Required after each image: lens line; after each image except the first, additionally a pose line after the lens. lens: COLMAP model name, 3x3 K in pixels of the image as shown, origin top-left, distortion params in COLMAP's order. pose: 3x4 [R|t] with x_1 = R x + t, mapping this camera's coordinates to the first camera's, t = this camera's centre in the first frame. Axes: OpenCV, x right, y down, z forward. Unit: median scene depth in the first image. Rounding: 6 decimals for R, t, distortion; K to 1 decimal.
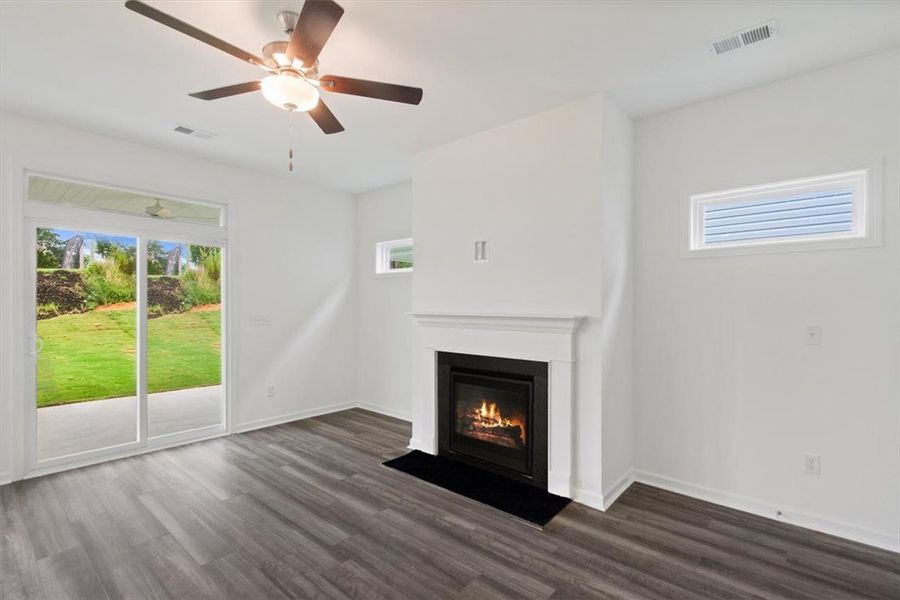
lens RADIAL K [[414.6, 0, 445.5], [0, 414.6, 249.5], [0, 0, 1]] dist [0.004958, 0.001041]
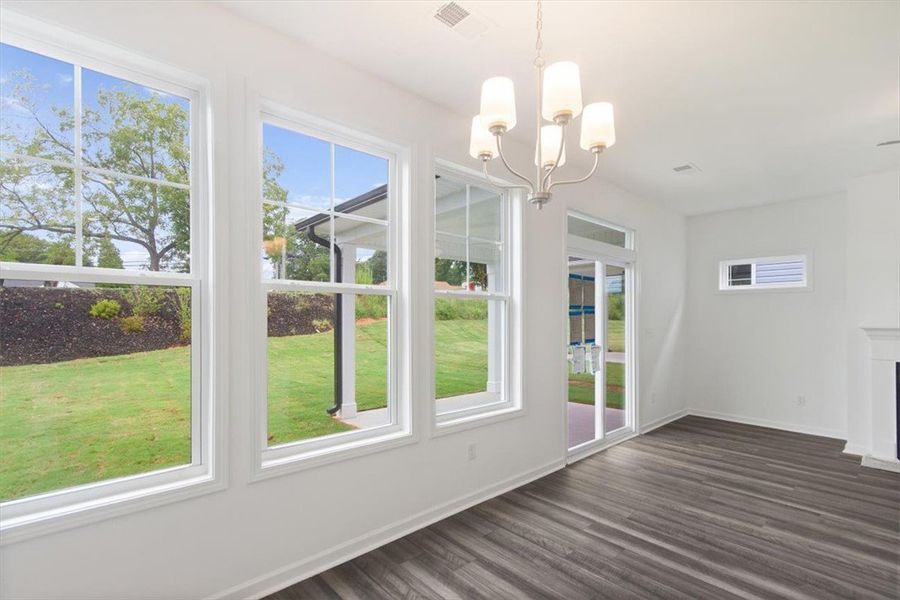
lens RADIAL K [[414.6, 0, 468.2], [0, 414.6, 276.1], [0, 0, 1]] dist [0.004958, 0.001041]
pose [[0.995474, -0.003451, -0.094973, -0.865116], [0.006322, 0.999532, 0.029947, -0.017233], [0.094825, -0.030412, 0.995029, -0.138207]]
